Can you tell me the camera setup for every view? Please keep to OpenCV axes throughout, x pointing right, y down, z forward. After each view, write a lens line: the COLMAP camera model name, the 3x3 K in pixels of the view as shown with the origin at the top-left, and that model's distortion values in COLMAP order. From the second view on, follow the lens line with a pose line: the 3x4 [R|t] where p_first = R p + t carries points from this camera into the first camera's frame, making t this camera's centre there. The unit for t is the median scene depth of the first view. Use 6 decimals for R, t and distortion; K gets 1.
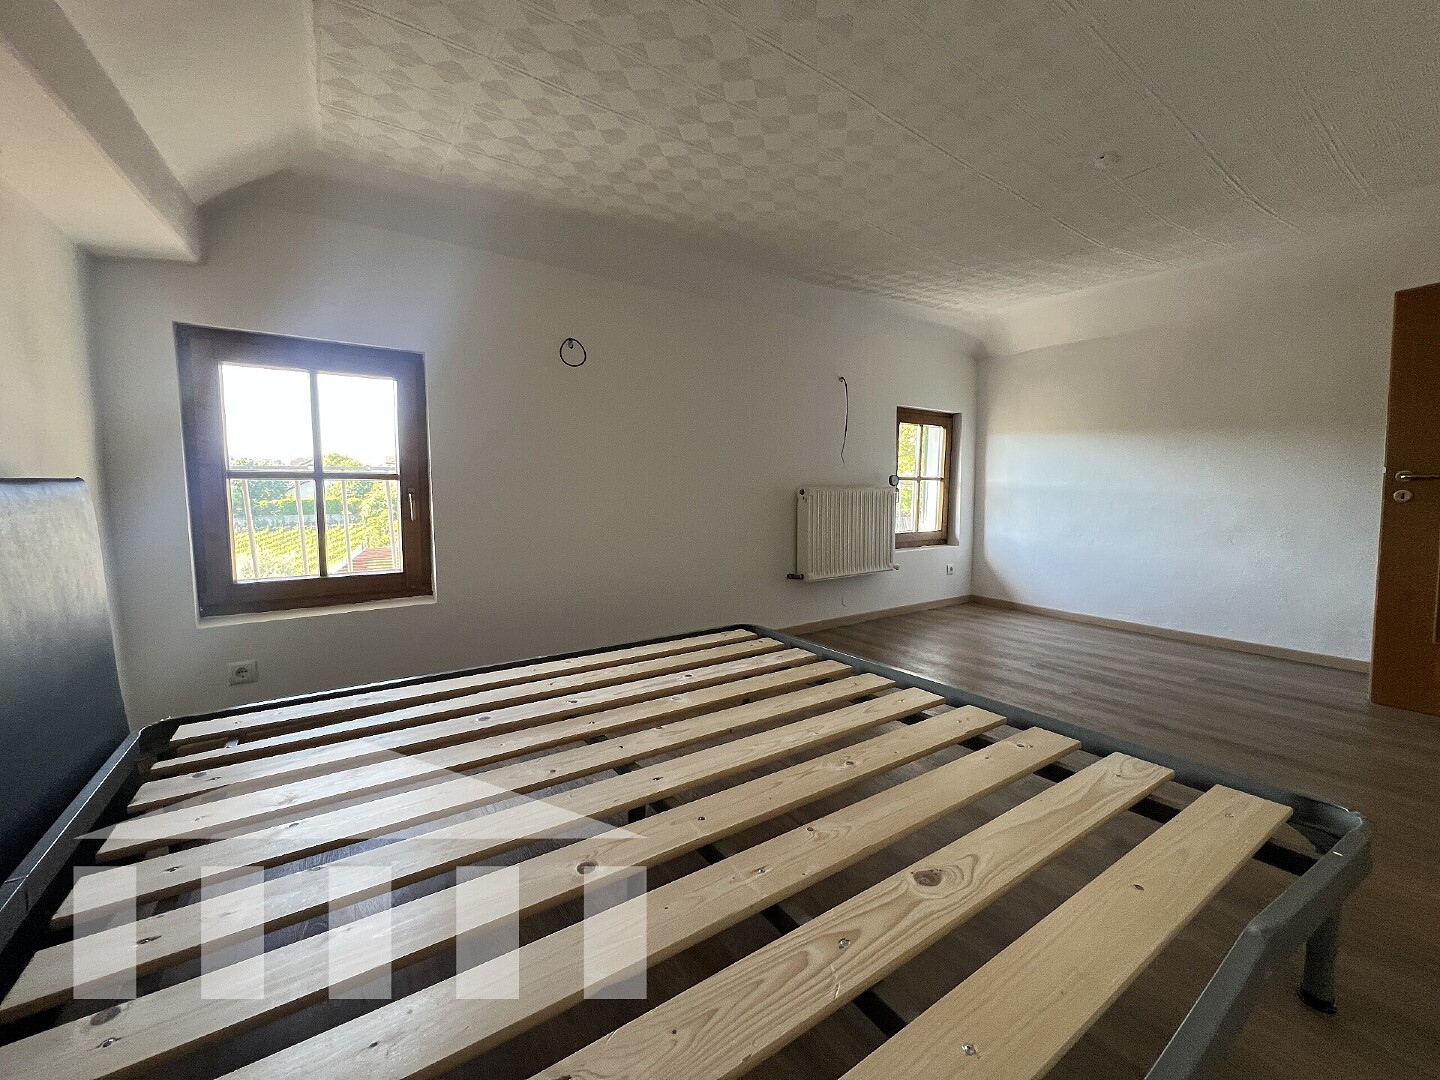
lens RADIAL K [[576.8, 0, 711.6], [0, 576.8, 539.9], [0, 0, 1]] dist [0.000014, 0.000026]
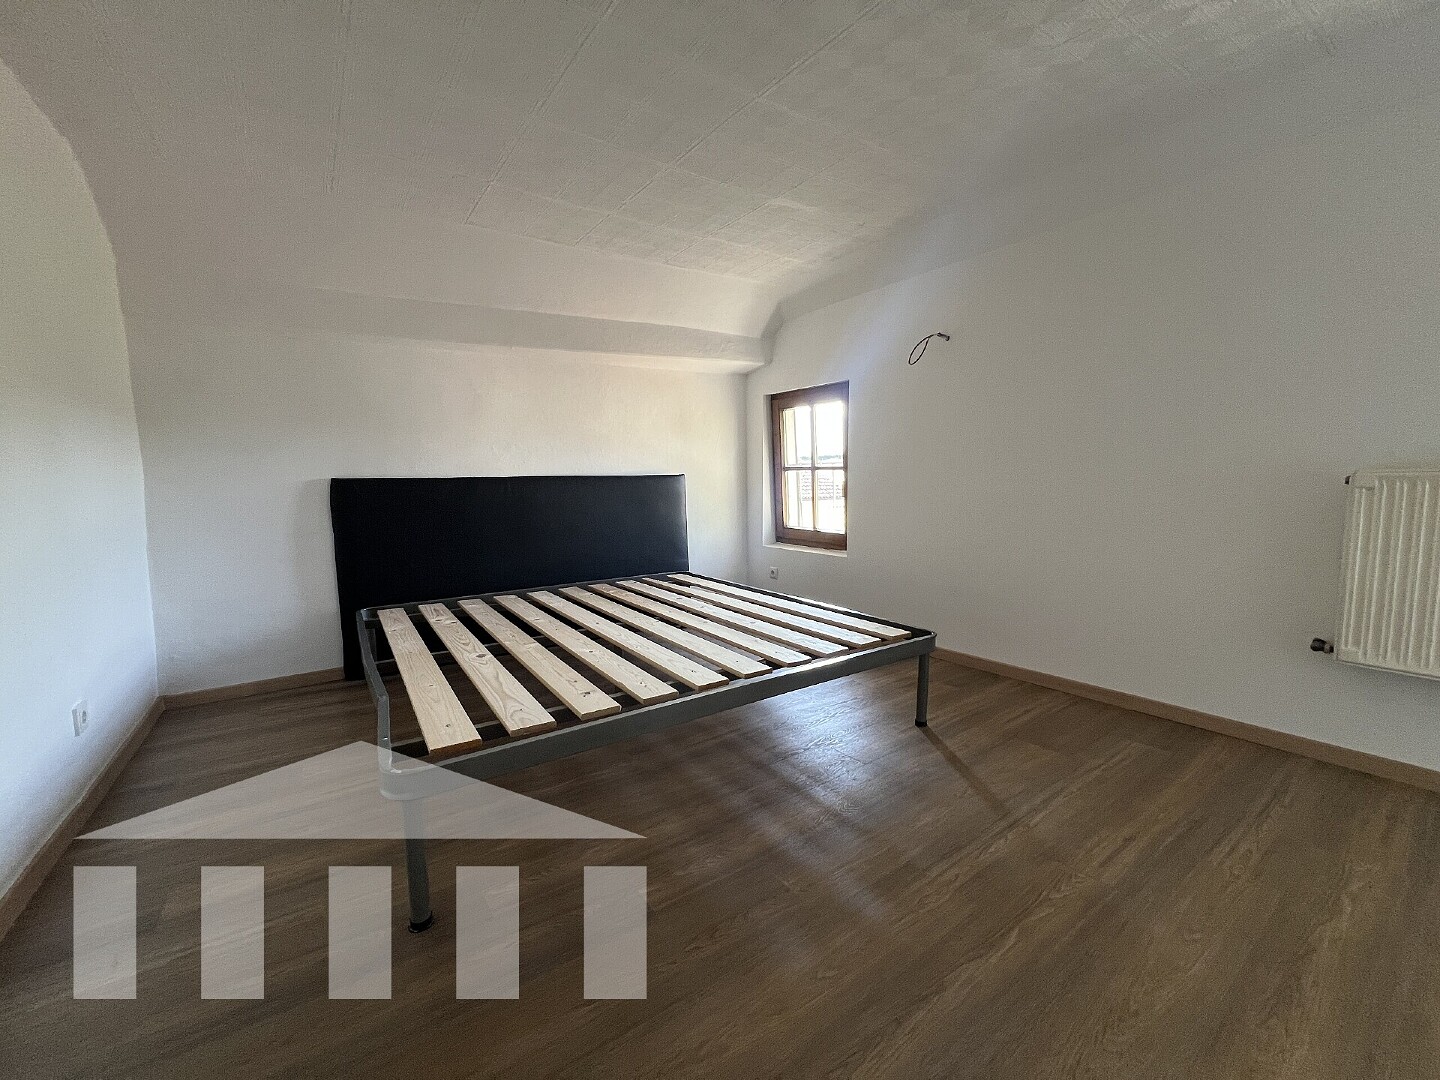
lens RADIAL K [[576.8, 0, 710.4], [0, 576.8, 532.4], [0, 0, 1]] dist [0.000014, 0.000026]
pose [[0.004359, 0.099370, -0.995041, 1.071837], [-0.074909, 0.992287, 0.098767, -0.075590], [0.997181, 0.074107, 0.011769, 0.763085]]
